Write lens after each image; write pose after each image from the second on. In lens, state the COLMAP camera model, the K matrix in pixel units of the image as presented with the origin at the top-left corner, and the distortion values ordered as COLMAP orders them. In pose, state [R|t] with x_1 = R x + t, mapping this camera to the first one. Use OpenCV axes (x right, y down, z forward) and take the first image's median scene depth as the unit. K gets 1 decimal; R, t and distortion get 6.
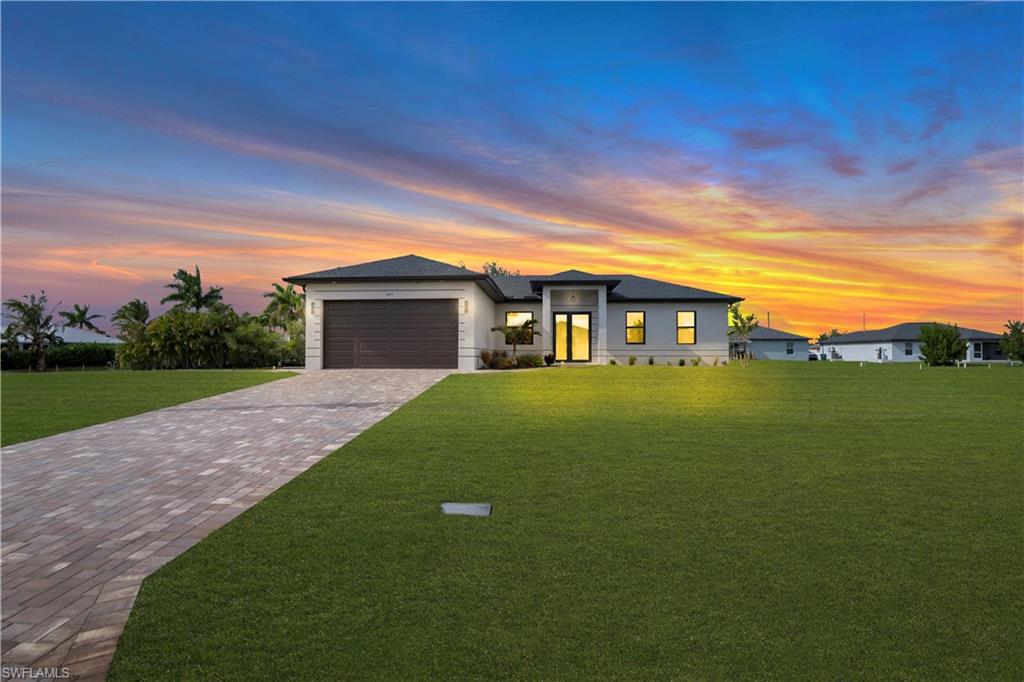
lens RADIAL K [[510.0, 0, 512.0], [0, 510.0, 341.0], [0, 0, 1]] dist [-0.042296, -0.000091]
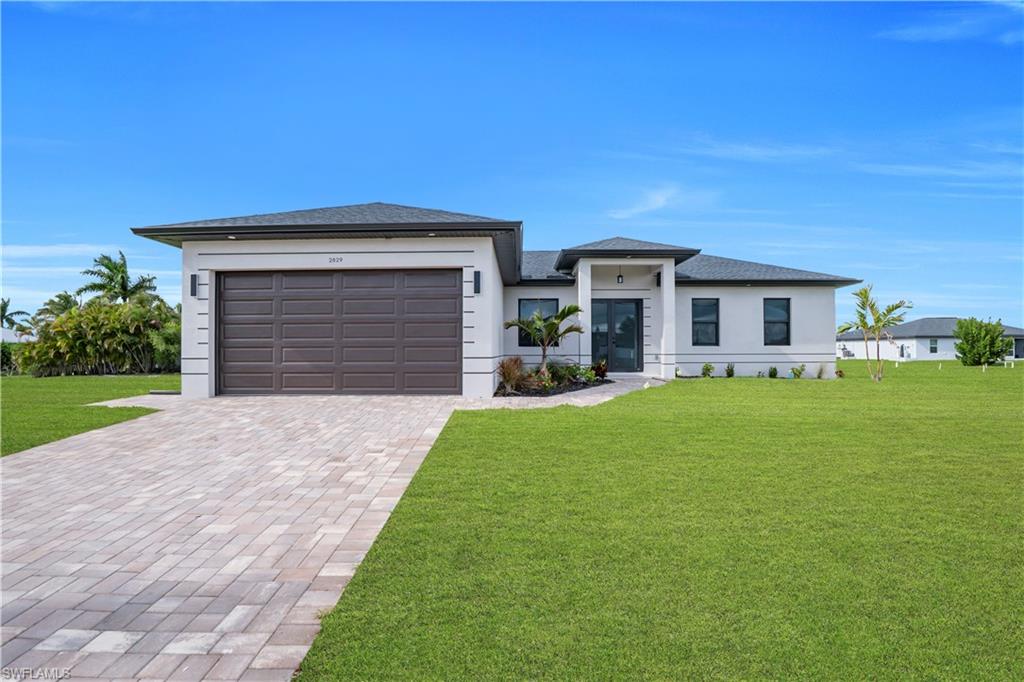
lens RADIAL K [[510.0, 0, 512.0], [0, 510.0, 341.0], [0, 0, 1]] dist [-0.042296, -0.000091]
pose [[0.998585, -0.003016, 0.053095, -0.030353], [0.002617, 0.999968, 0.007581, -0.003036], [-0.053116, -0.007432, 0.998561, 0.167383]]
